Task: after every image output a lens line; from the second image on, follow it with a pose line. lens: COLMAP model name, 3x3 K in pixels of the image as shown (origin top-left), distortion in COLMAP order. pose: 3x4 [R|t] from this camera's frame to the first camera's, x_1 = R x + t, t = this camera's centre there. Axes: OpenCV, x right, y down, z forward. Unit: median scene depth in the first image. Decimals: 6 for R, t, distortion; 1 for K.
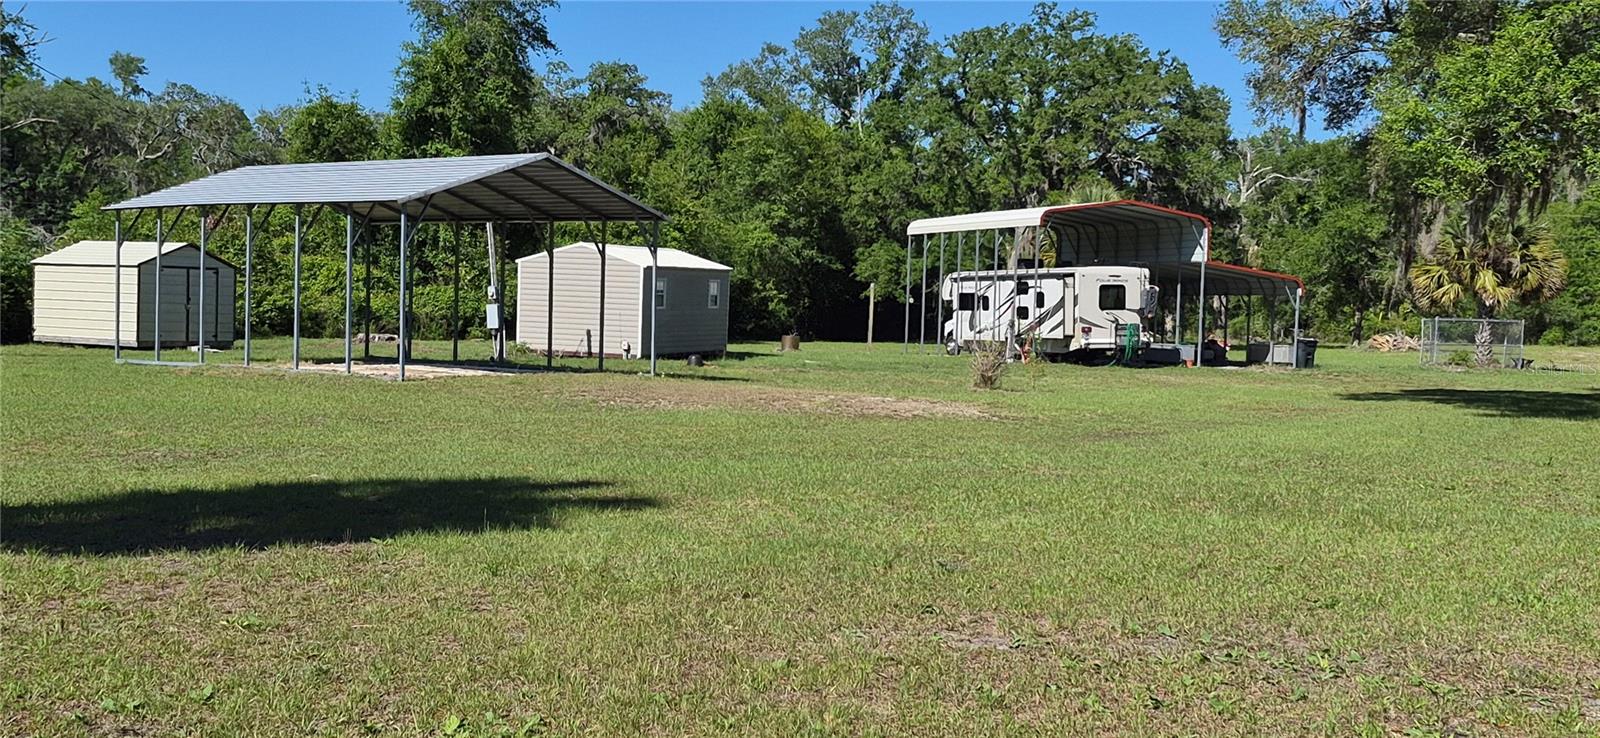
lens RADIAL K [[1953.8, 0, 785.6], [0, 1953.8, 378.4], [0, 0, 1]] dist [0.122681, 0.000000]
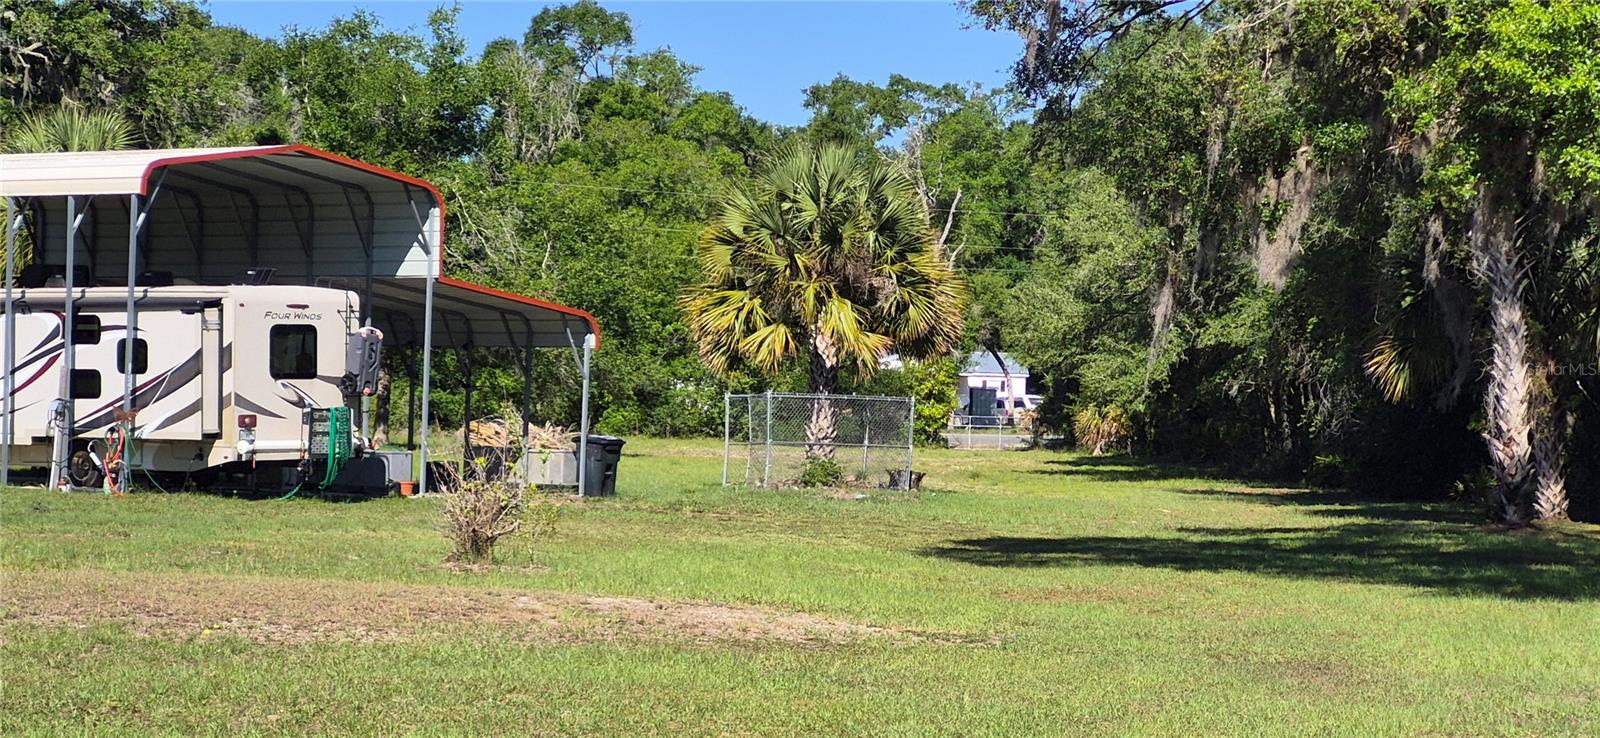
lens RADIAL K [[4042.9, 0, 815.8], [0, 4042.9, 370.6], [0, 0, 1]] dist [0.007026, 0.000000]
pose [[0.876119, 0.001663, 0.482092, -0.184854], [0.013158, 0.999539, -0.027360, -0.008567], [-0.481916, 0.030314, 0.875693, 0.092055]]
